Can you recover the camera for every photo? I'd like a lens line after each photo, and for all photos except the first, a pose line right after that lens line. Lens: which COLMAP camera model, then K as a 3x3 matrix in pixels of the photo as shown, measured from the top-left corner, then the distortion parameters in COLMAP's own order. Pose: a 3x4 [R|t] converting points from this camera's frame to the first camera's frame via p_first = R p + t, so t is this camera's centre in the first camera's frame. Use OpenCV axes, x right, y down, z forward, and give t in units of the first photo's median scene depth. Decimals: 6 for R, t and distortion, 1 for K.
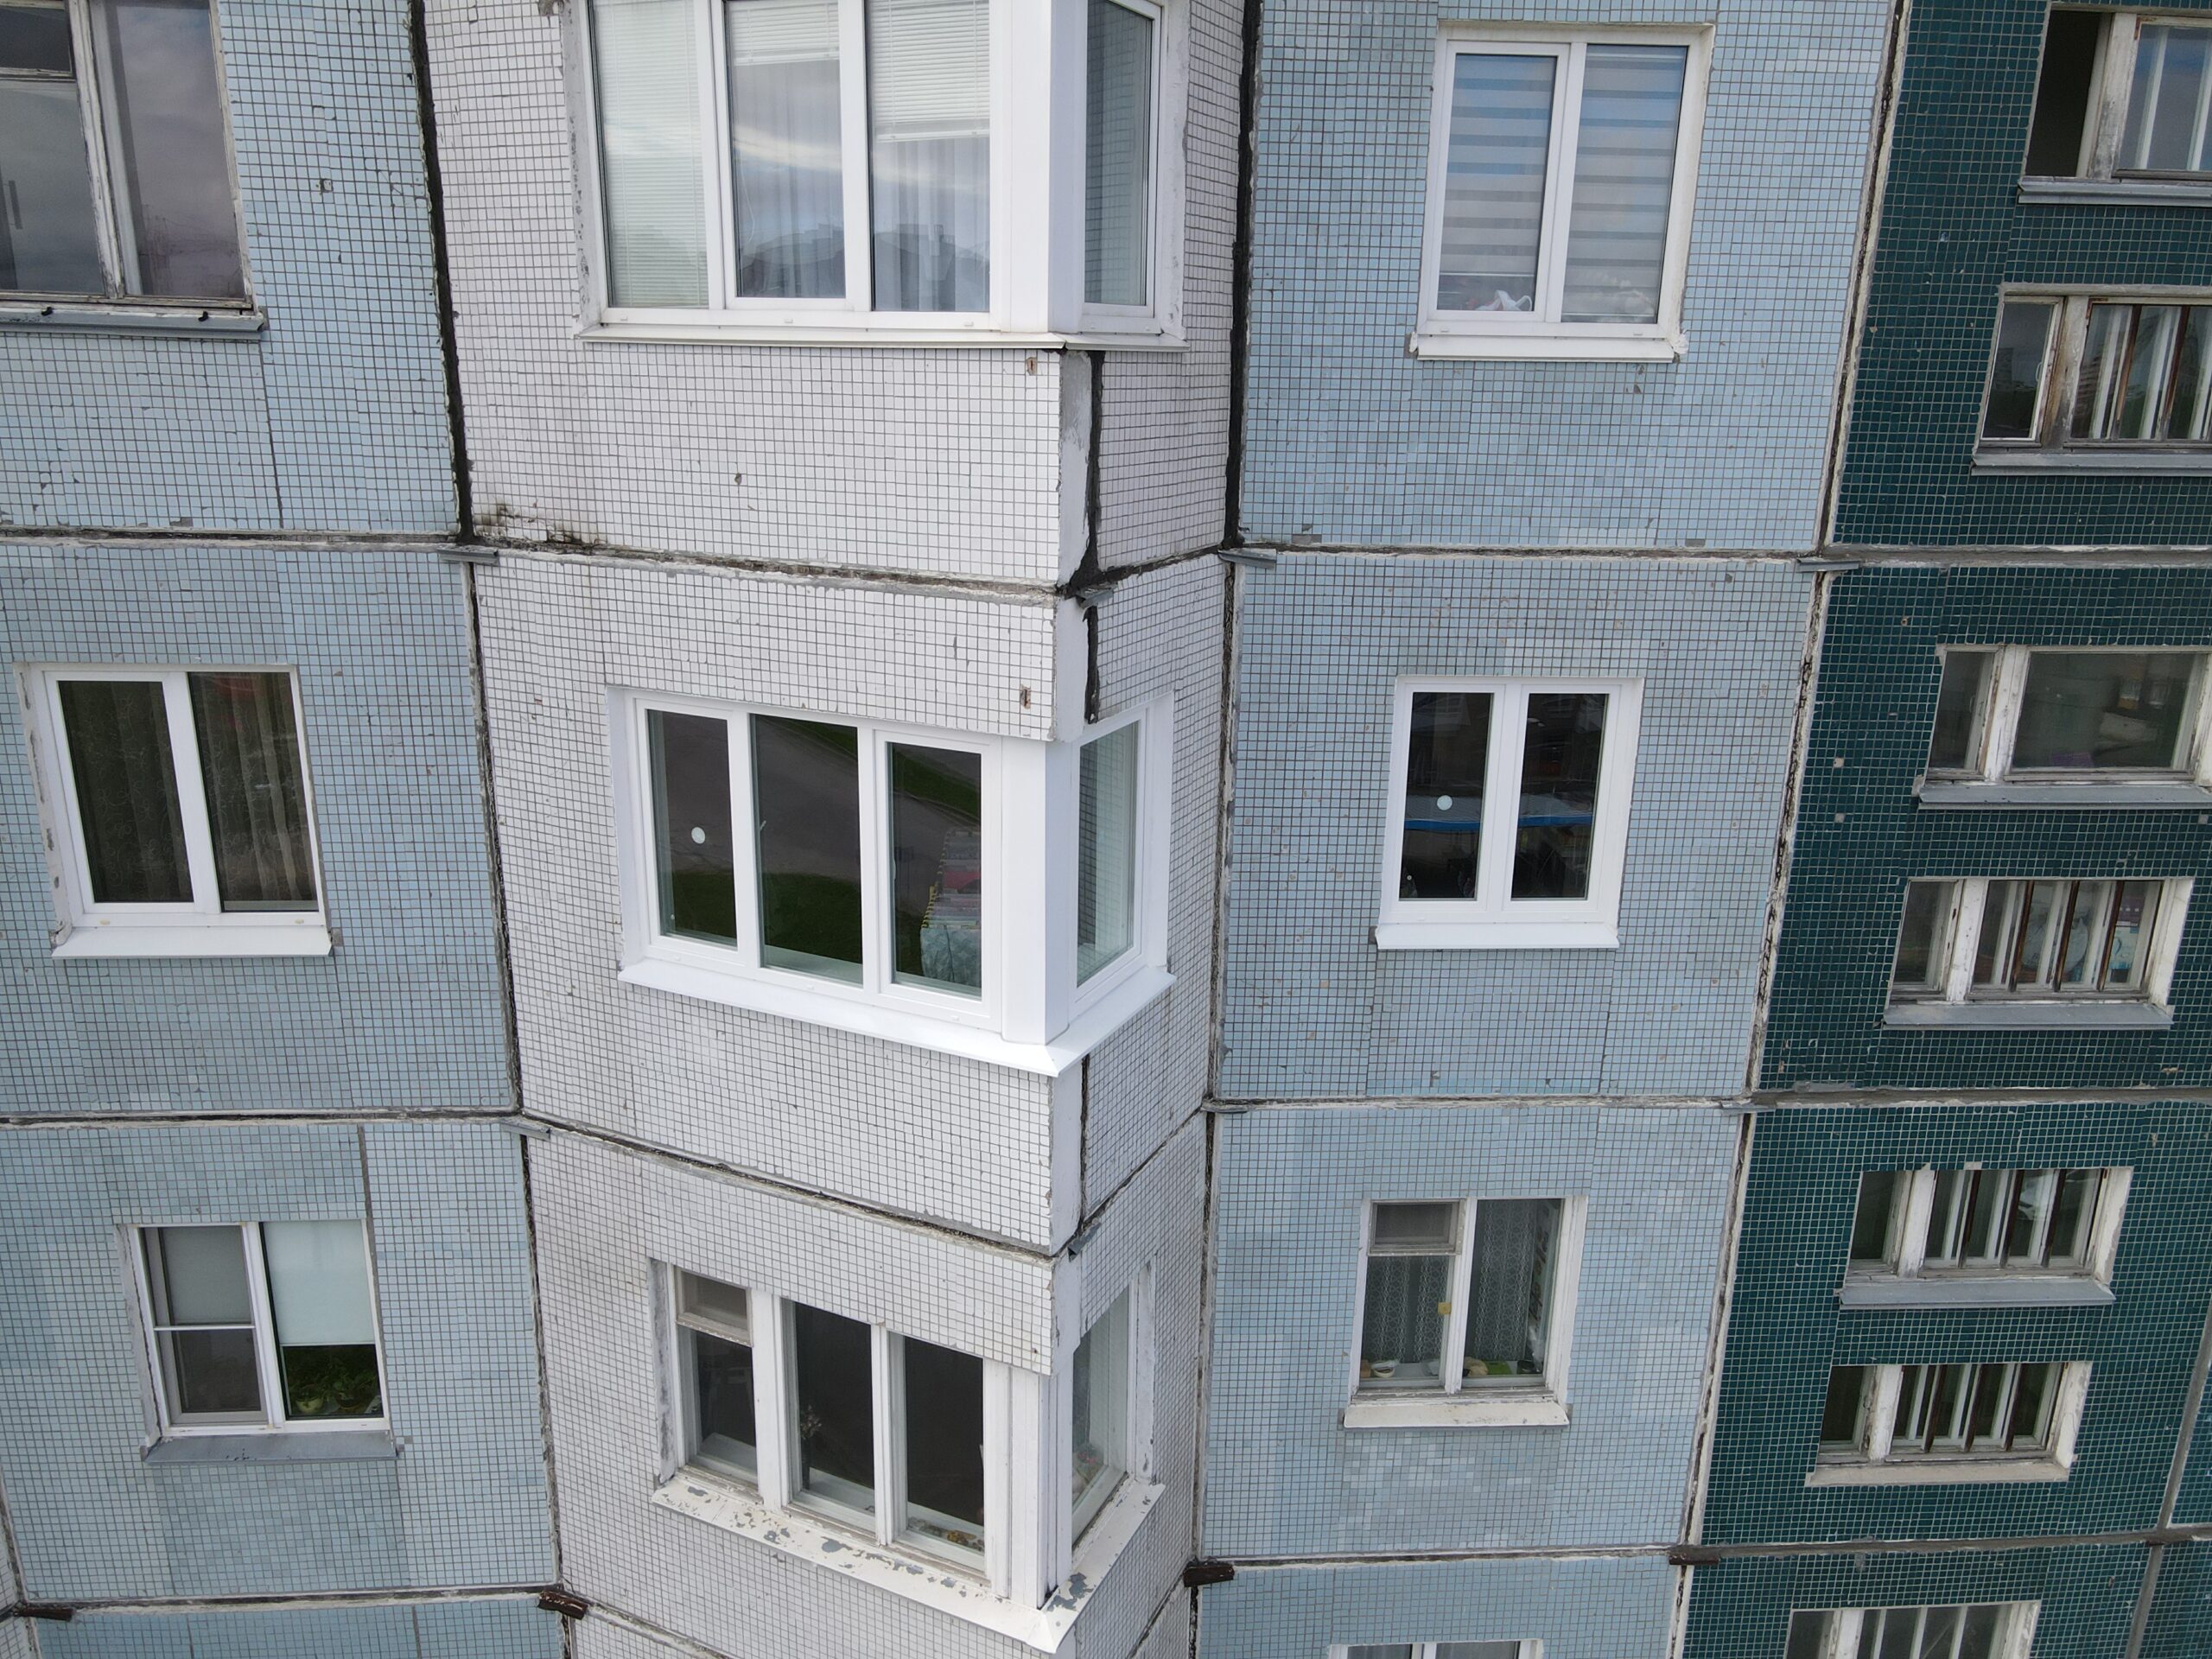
lens RADIAL K [[1566.6, 0, 1106.5], [0, 1566.6, 838.7], [0, 0, 1]] dist [0.036738, 0.001320]
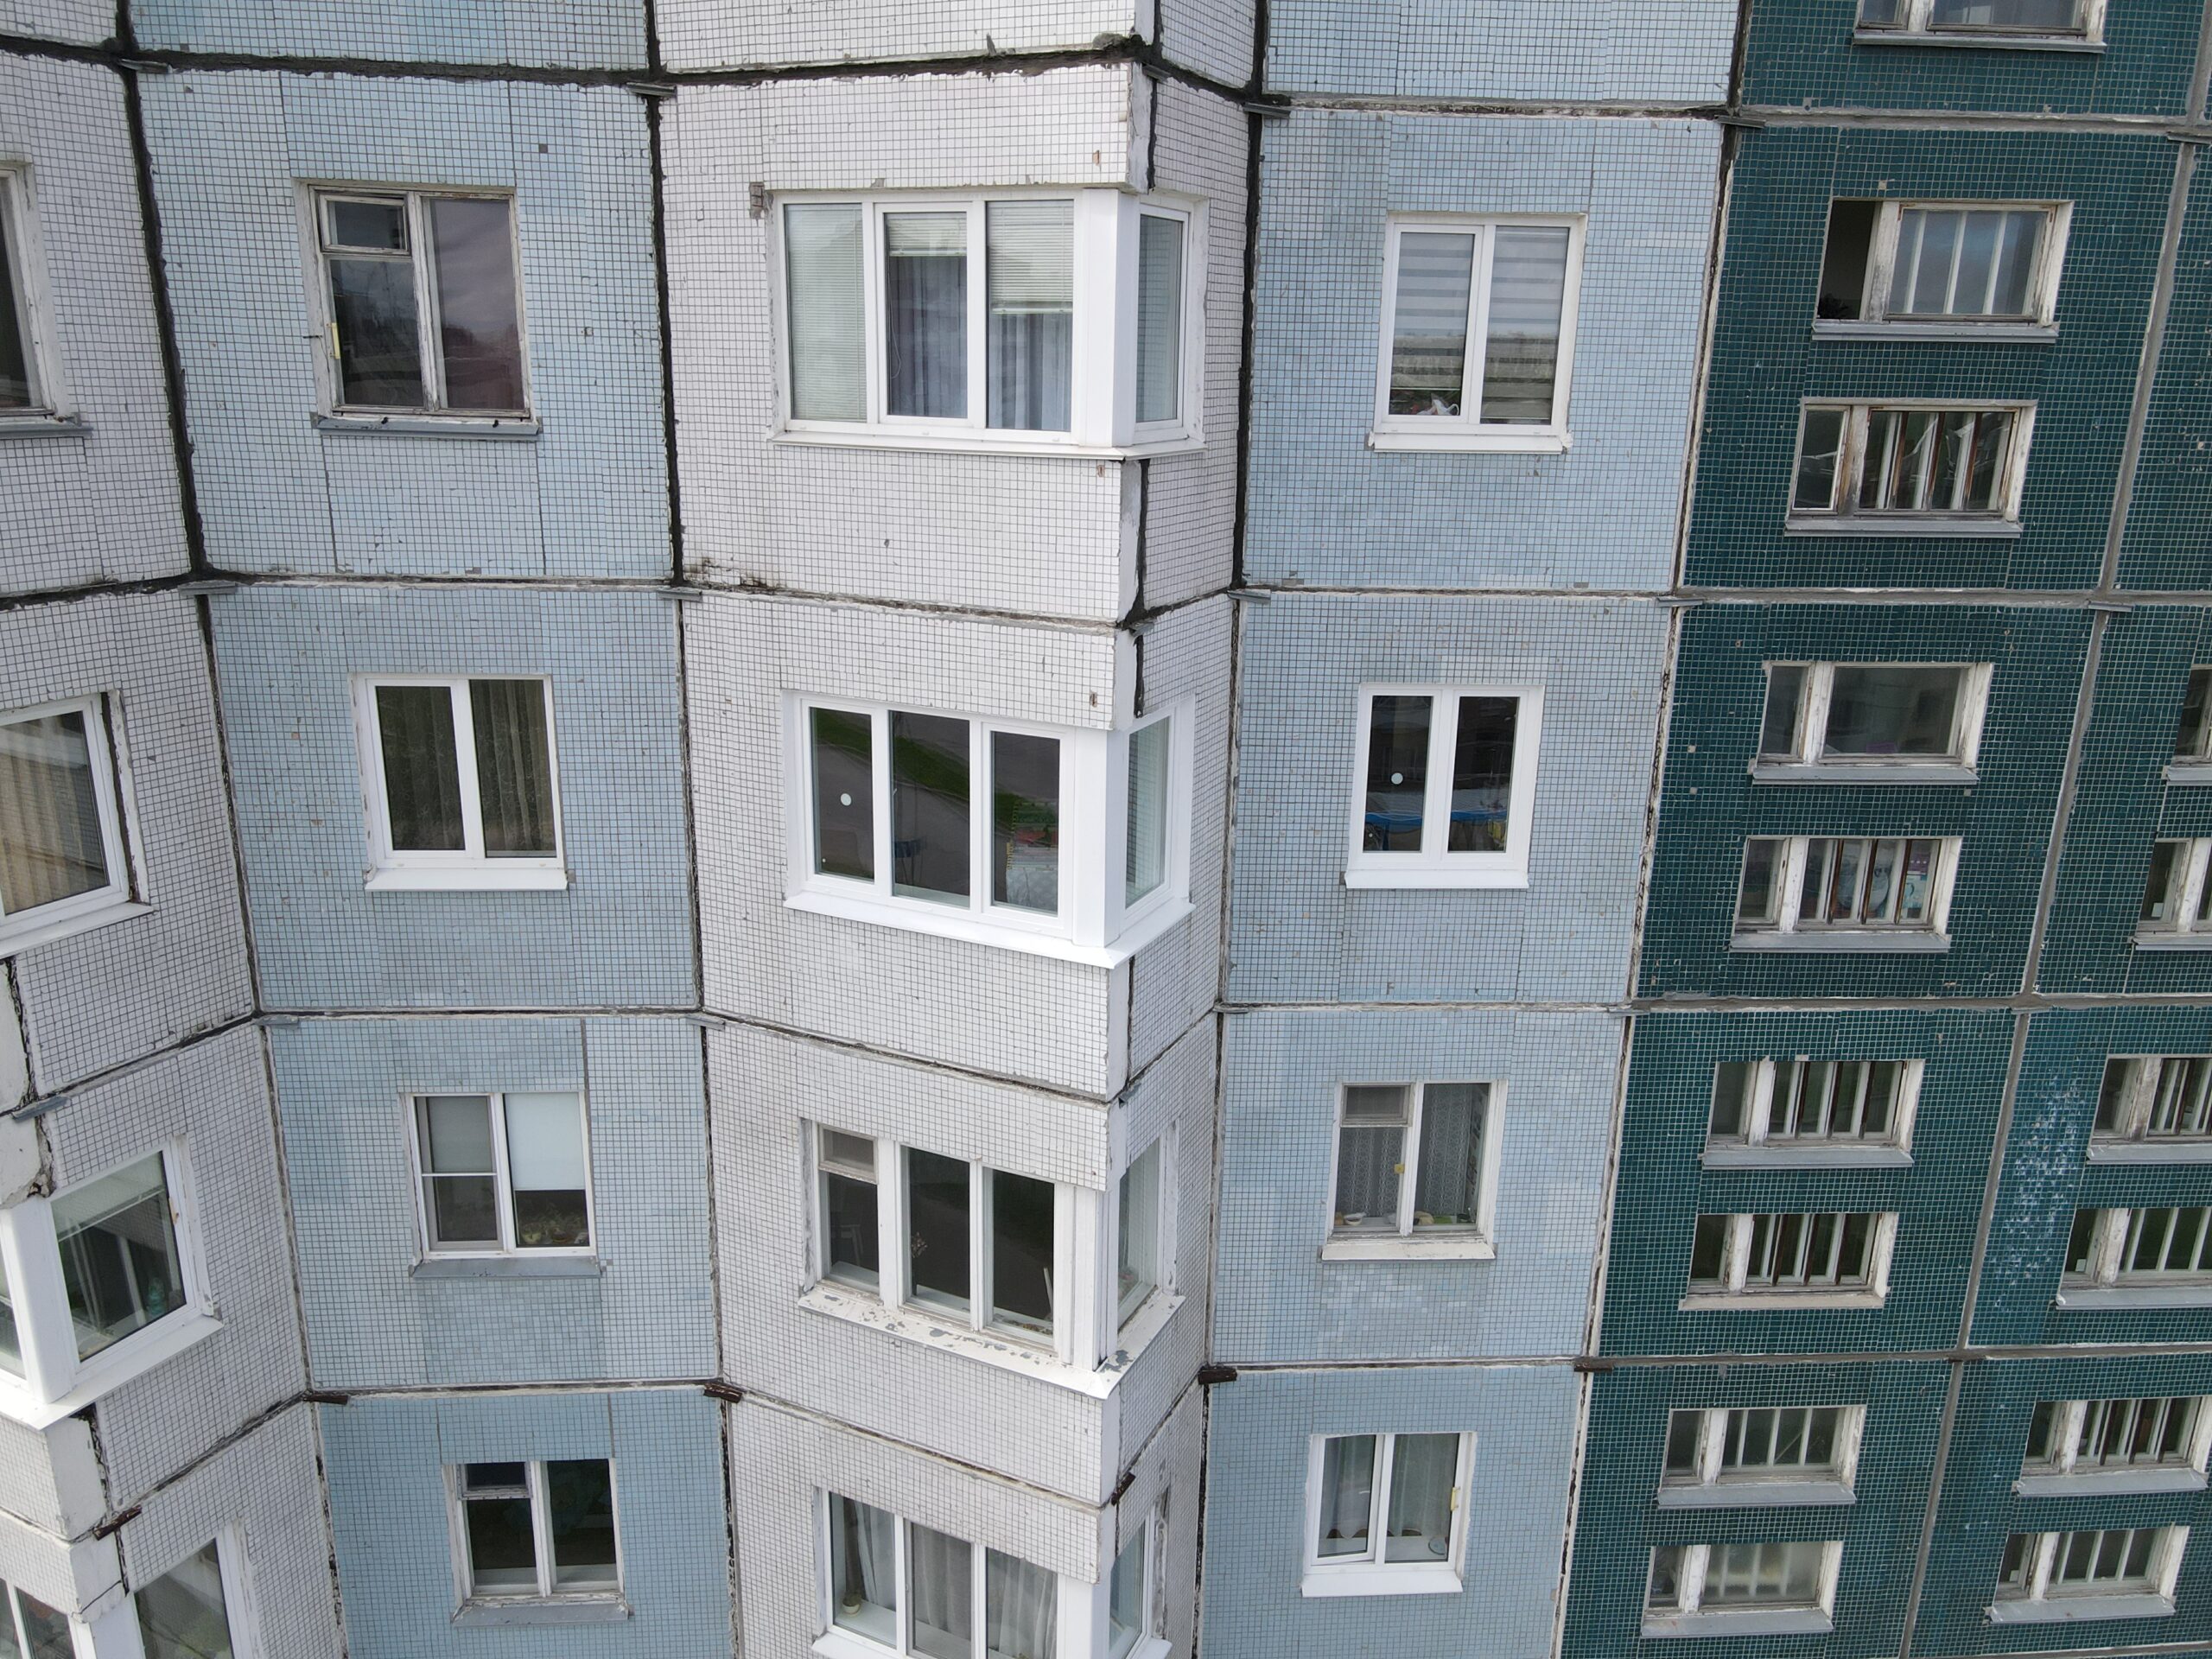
lens RADIAL K [[1566.6, 0, 1108.4], [0, 1566.6, 826.6], [0, 0, 1]] dist [0.036738, 0.001320]
pose [[0.999996, 0.001859, 0.002334, -0.033272], [-0.001842, 0.999973, -0.007129, 0.028782], [-0.002347, 0.007124, 0.999972, -0.340605]]
